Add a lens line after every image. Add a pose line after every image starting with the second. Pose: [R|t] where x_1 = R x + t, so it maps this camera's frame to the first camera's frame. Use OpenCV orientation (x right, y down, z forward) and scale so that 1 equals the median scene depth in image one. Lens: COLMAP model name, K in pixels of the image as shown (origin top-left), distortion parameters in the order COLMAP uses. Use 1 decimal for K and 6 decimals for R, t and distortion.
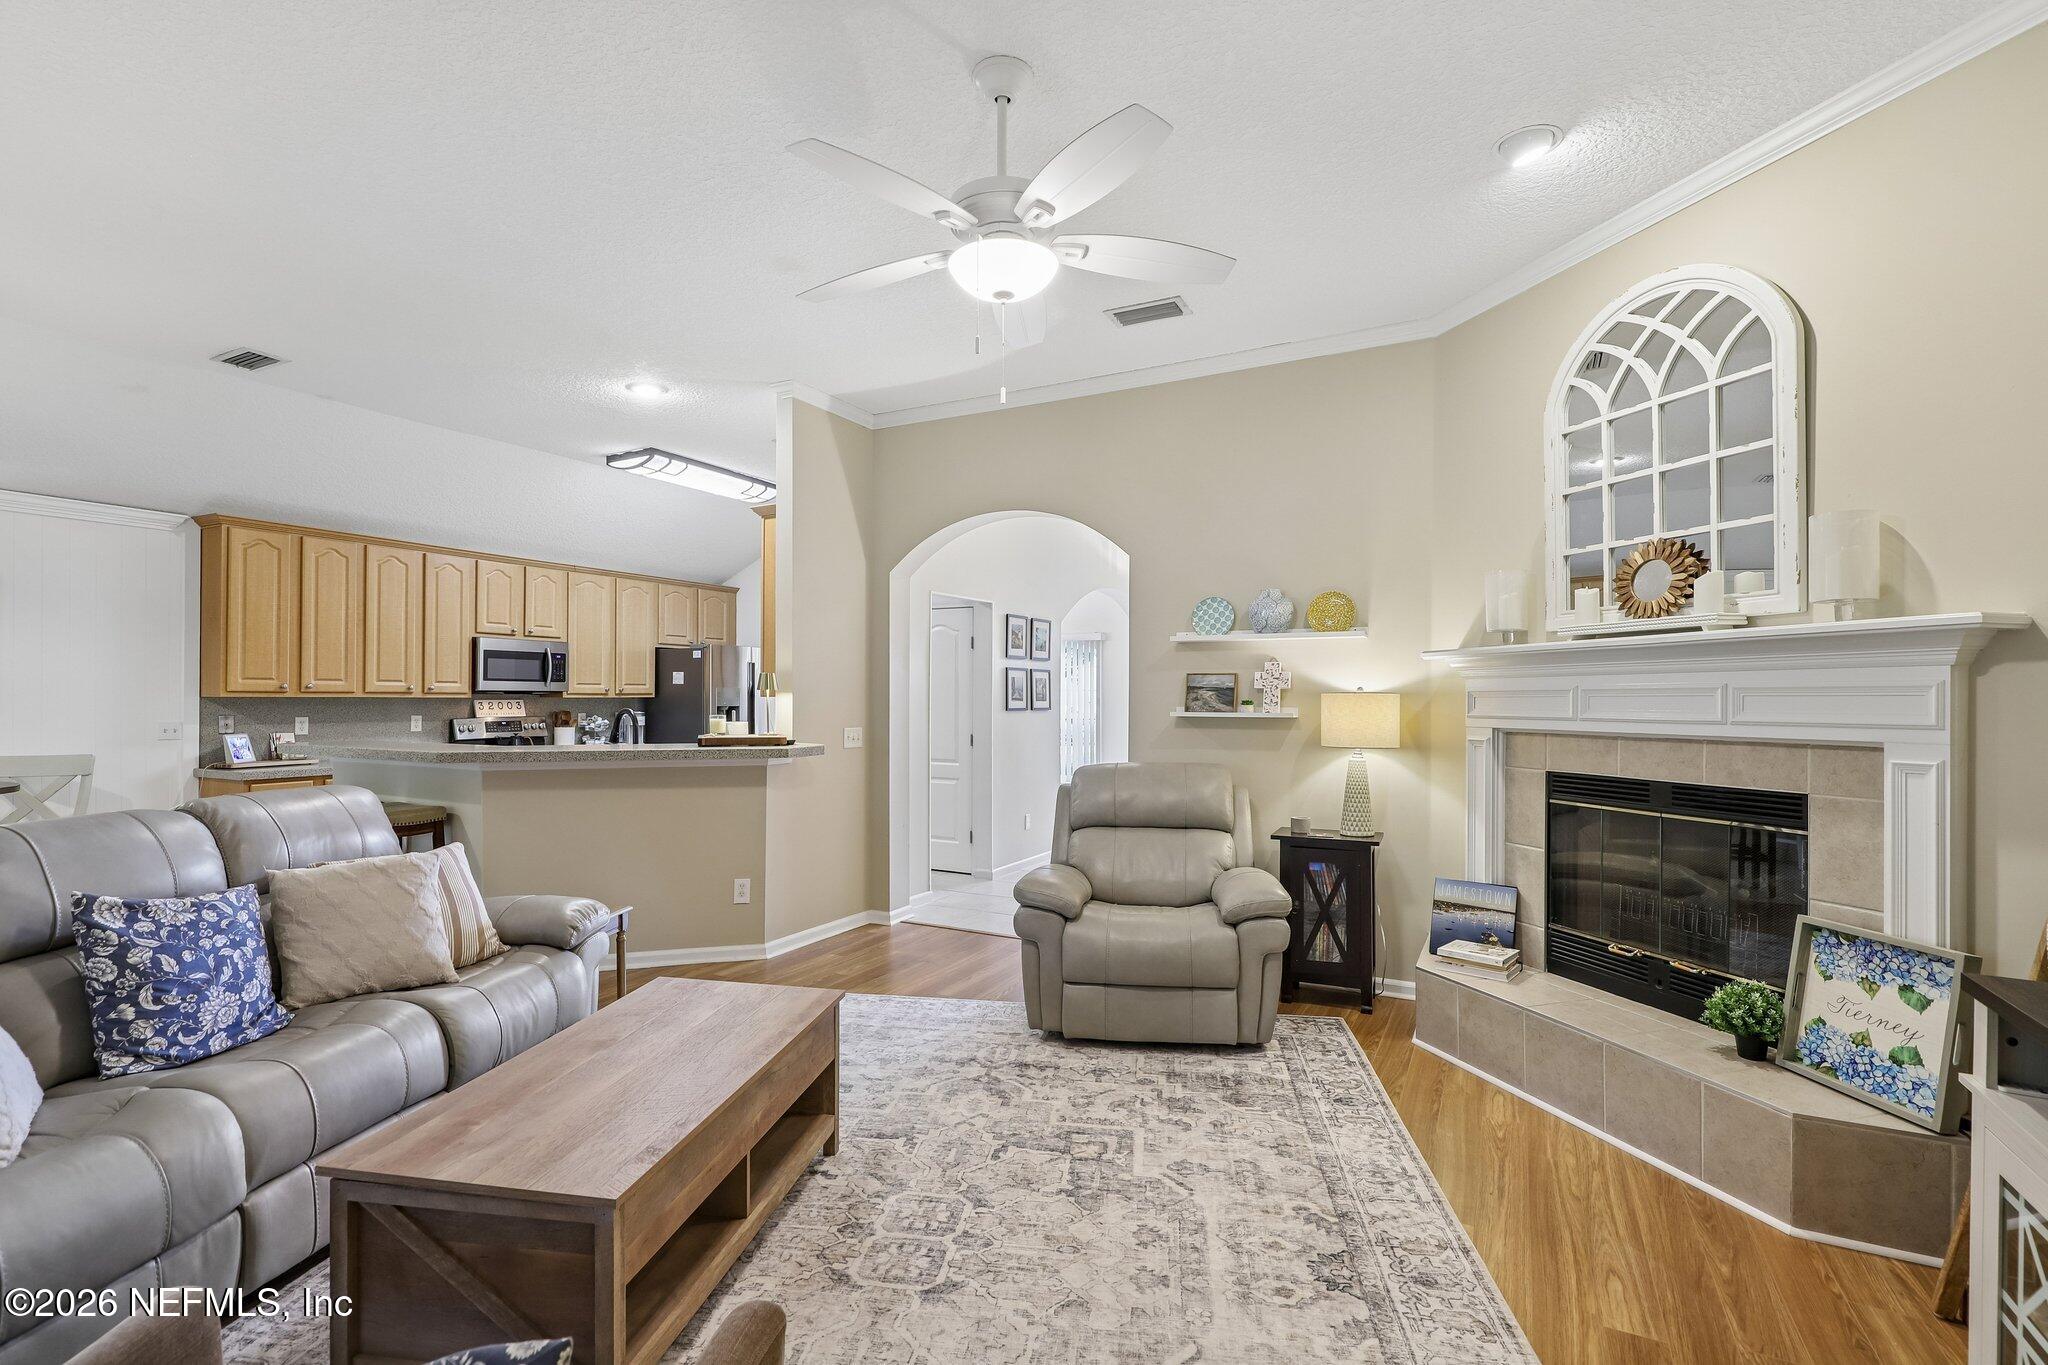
lens RADIAL K [[928.0, 0, 1024.5], [0, 928.0, 694.9], [0, 0, 1]] dist [0.000449, -0.000047]
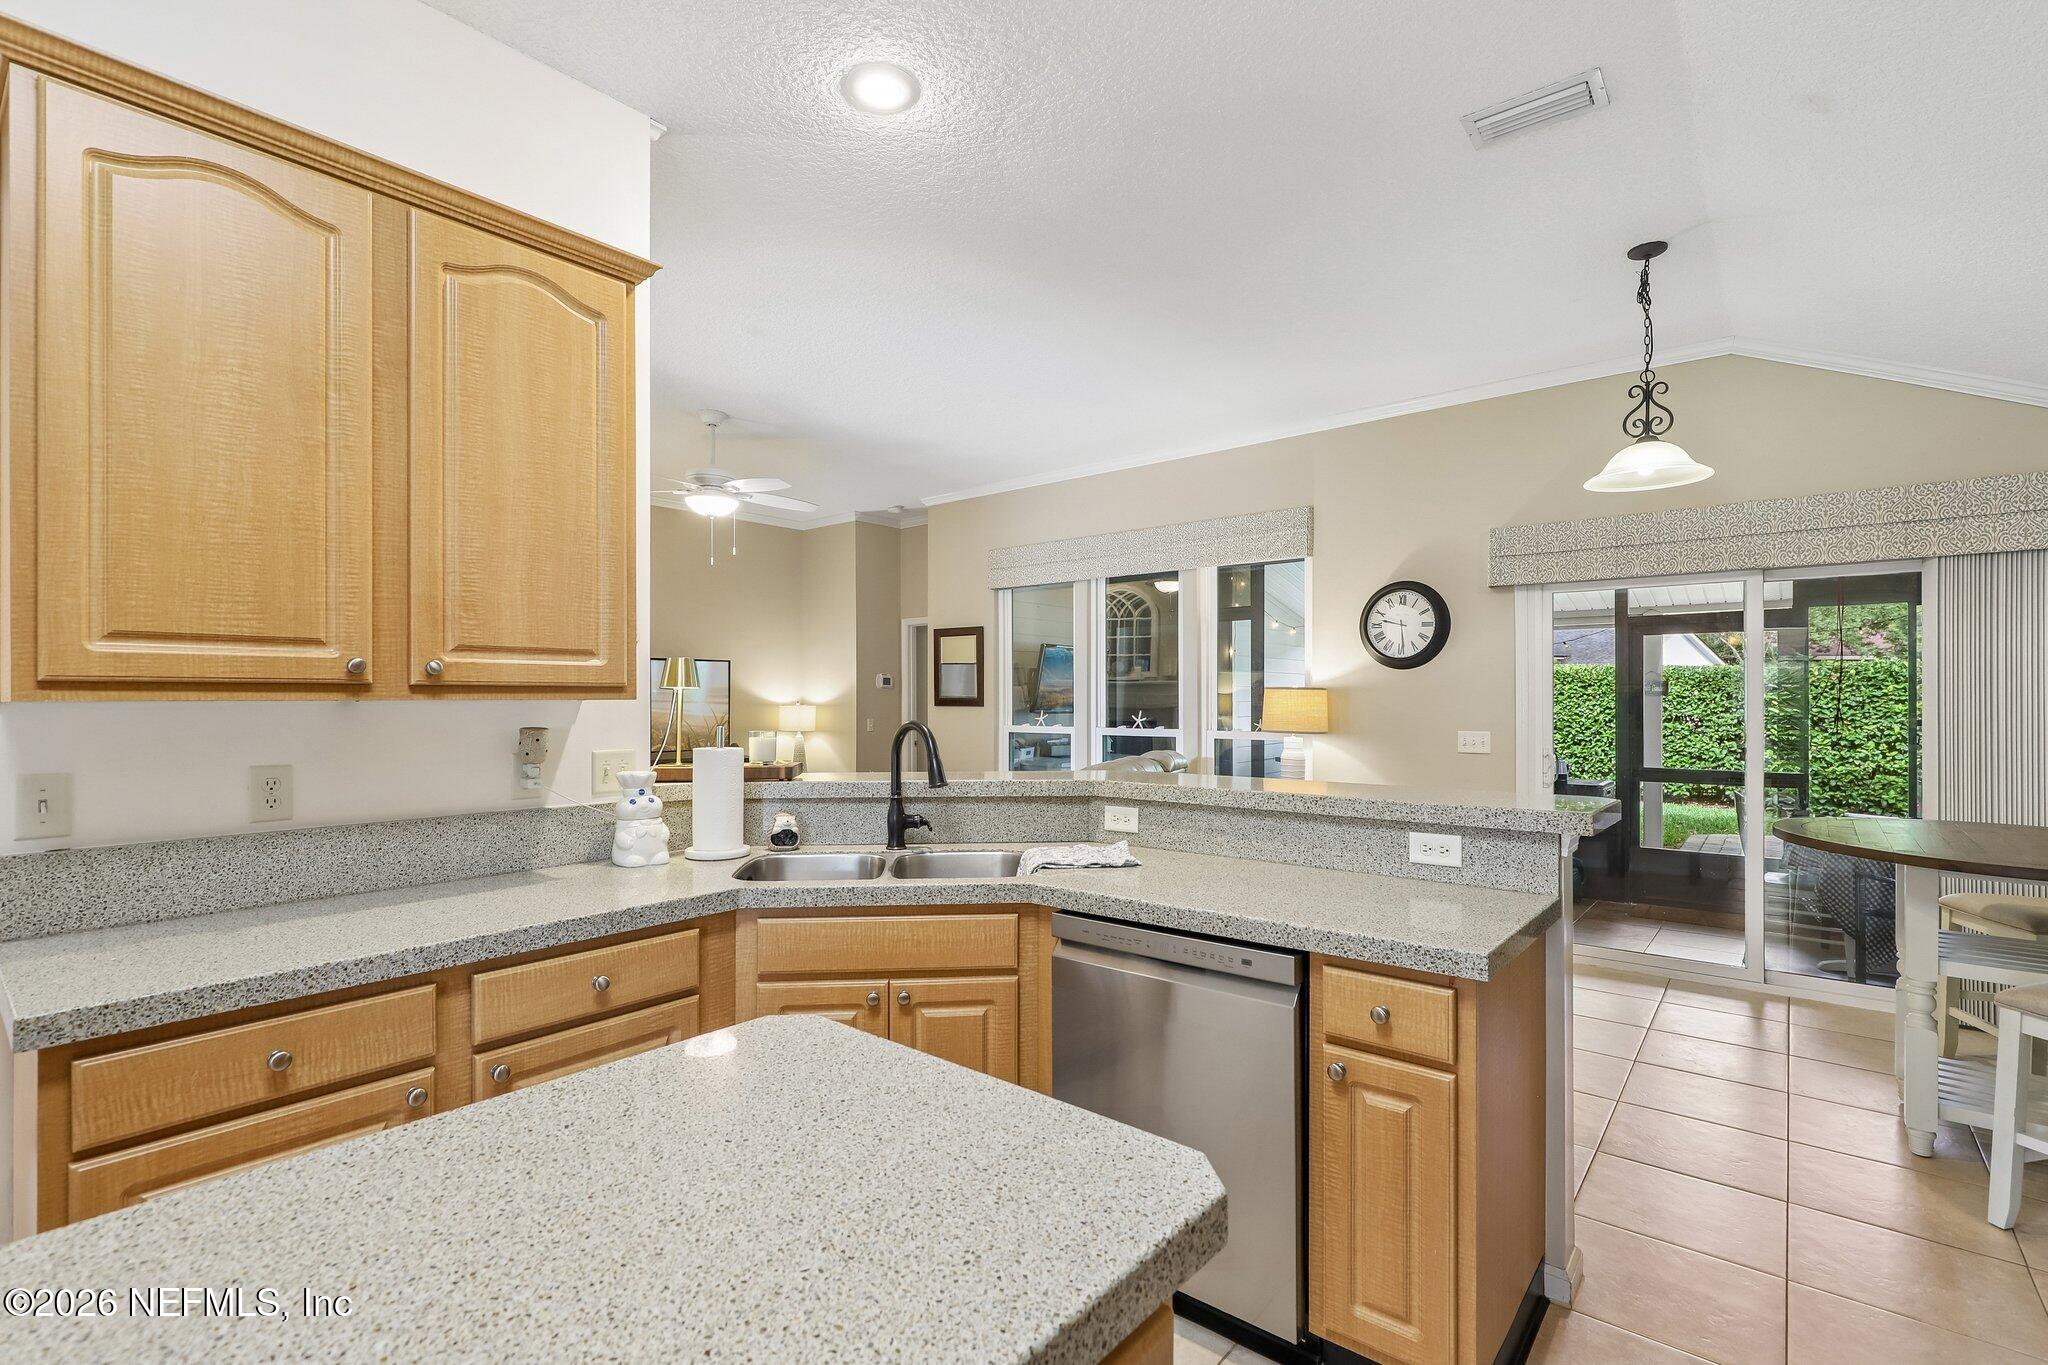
lens RADIAL K [[928.0, 0, 1024.5], [0, 928.0, 694.9], [0, 0, 1]] dist [0.000449, -0.000047]
pose [[-0.979254, -0.000027, 0.202637, -0.849906], [-0.001338, 0.999979, -0.006330, 0.003618], [-0.202632, -0.006469, -0.979234, 2.142904]]
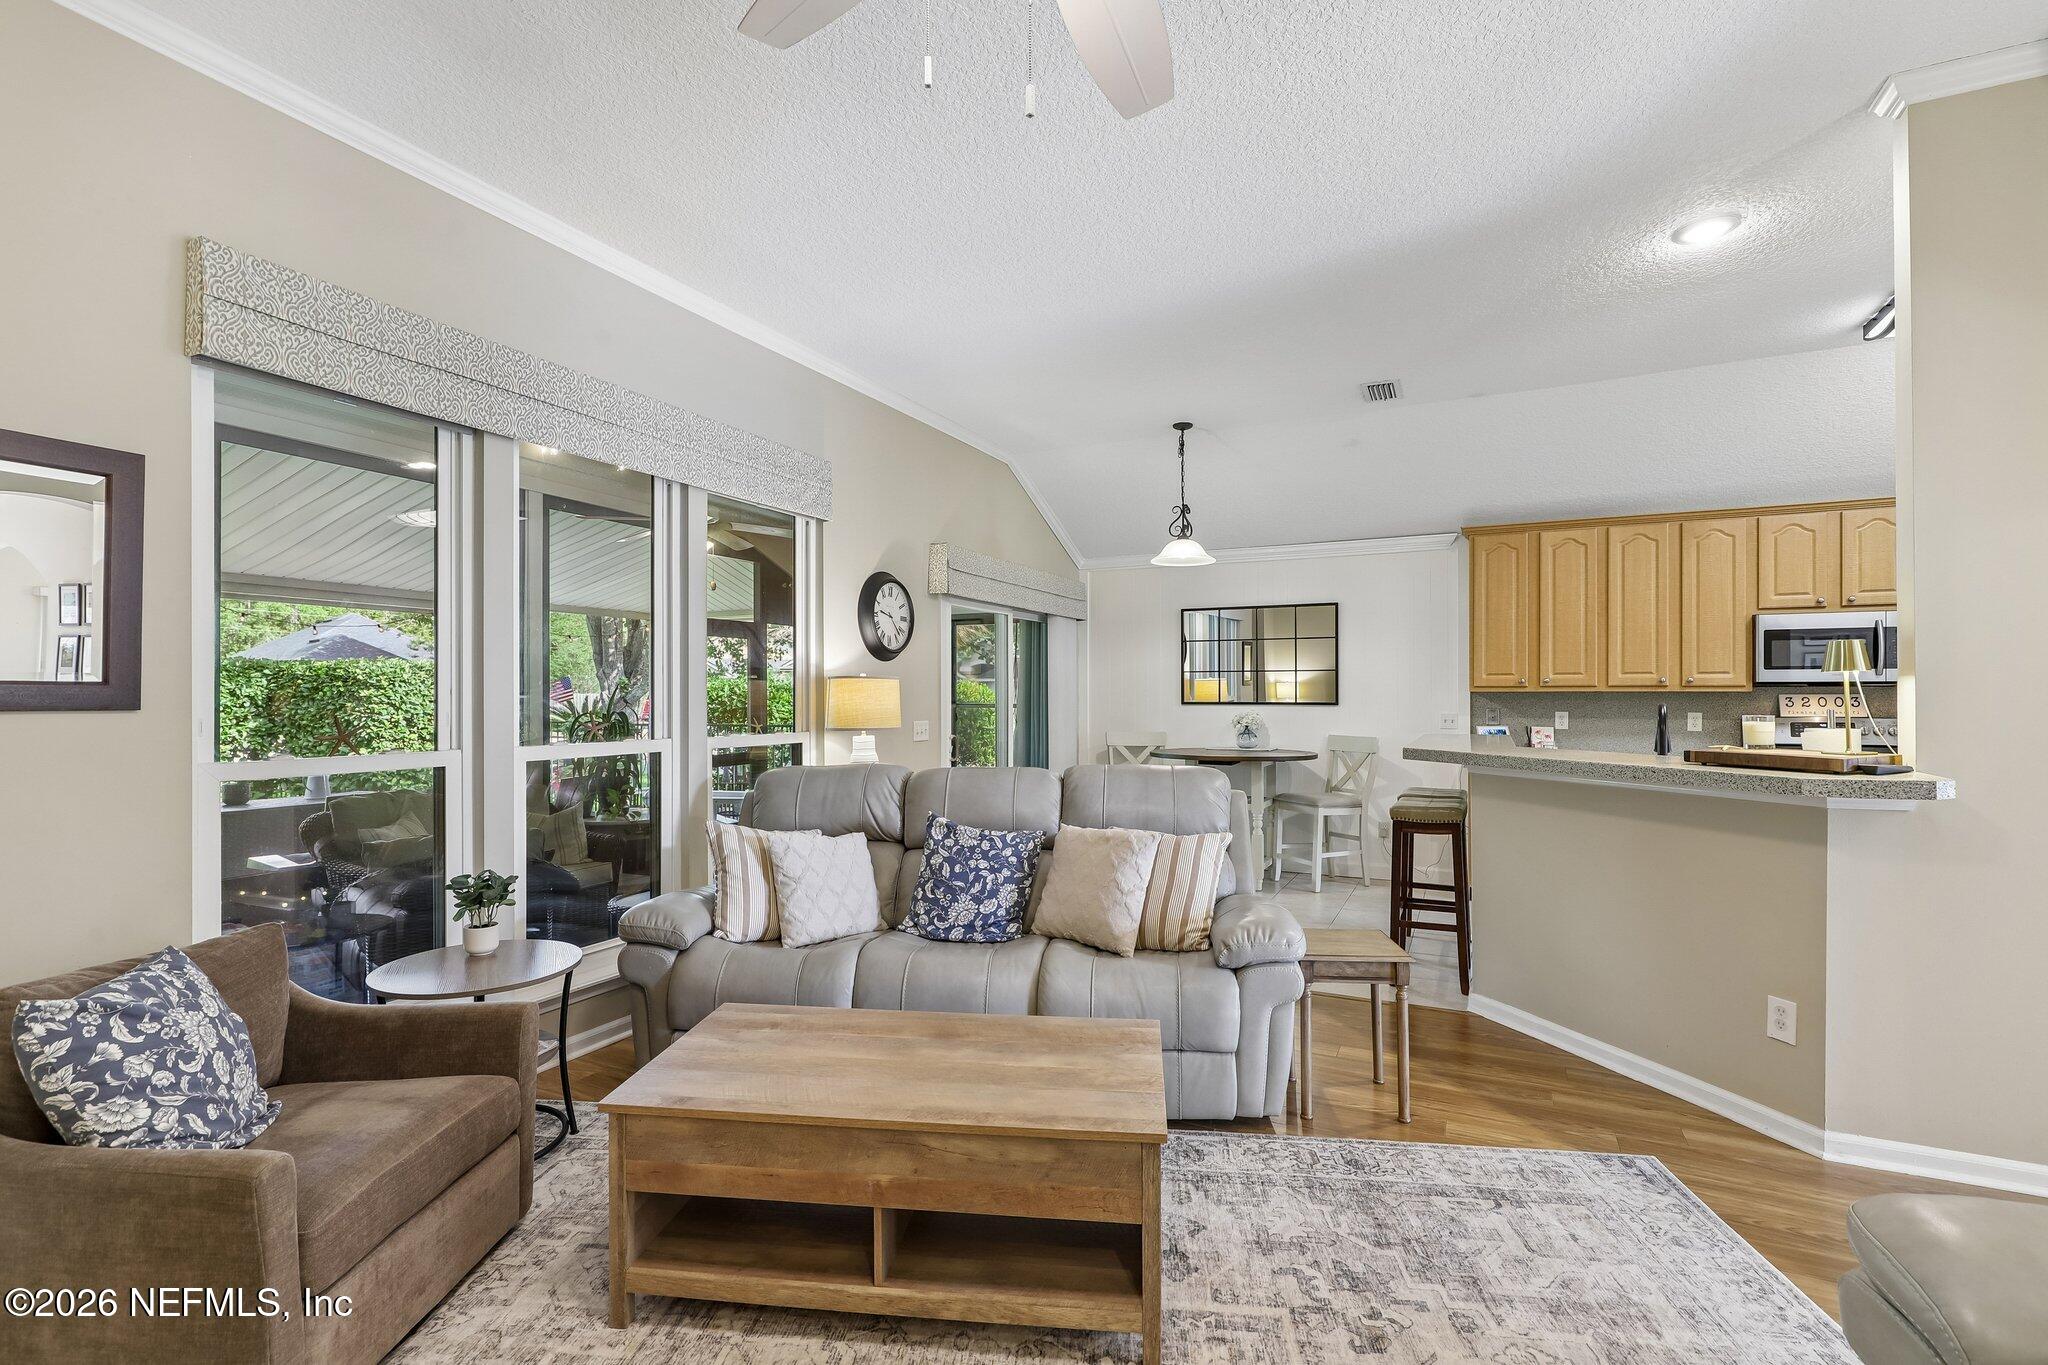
lens RADIAL K [[928.0, 0, 1024.5], [0, 928.0, 694.9], [0, 0, 1]] dist [0.000449, -0.000047]
pose [[0.030981, -0.002612, -0.999517, 0.359877], [0.004369, 0.999987, -0.002478, 0.010578], [0.999510, -0.004290, 0.030992, 0.702492]]
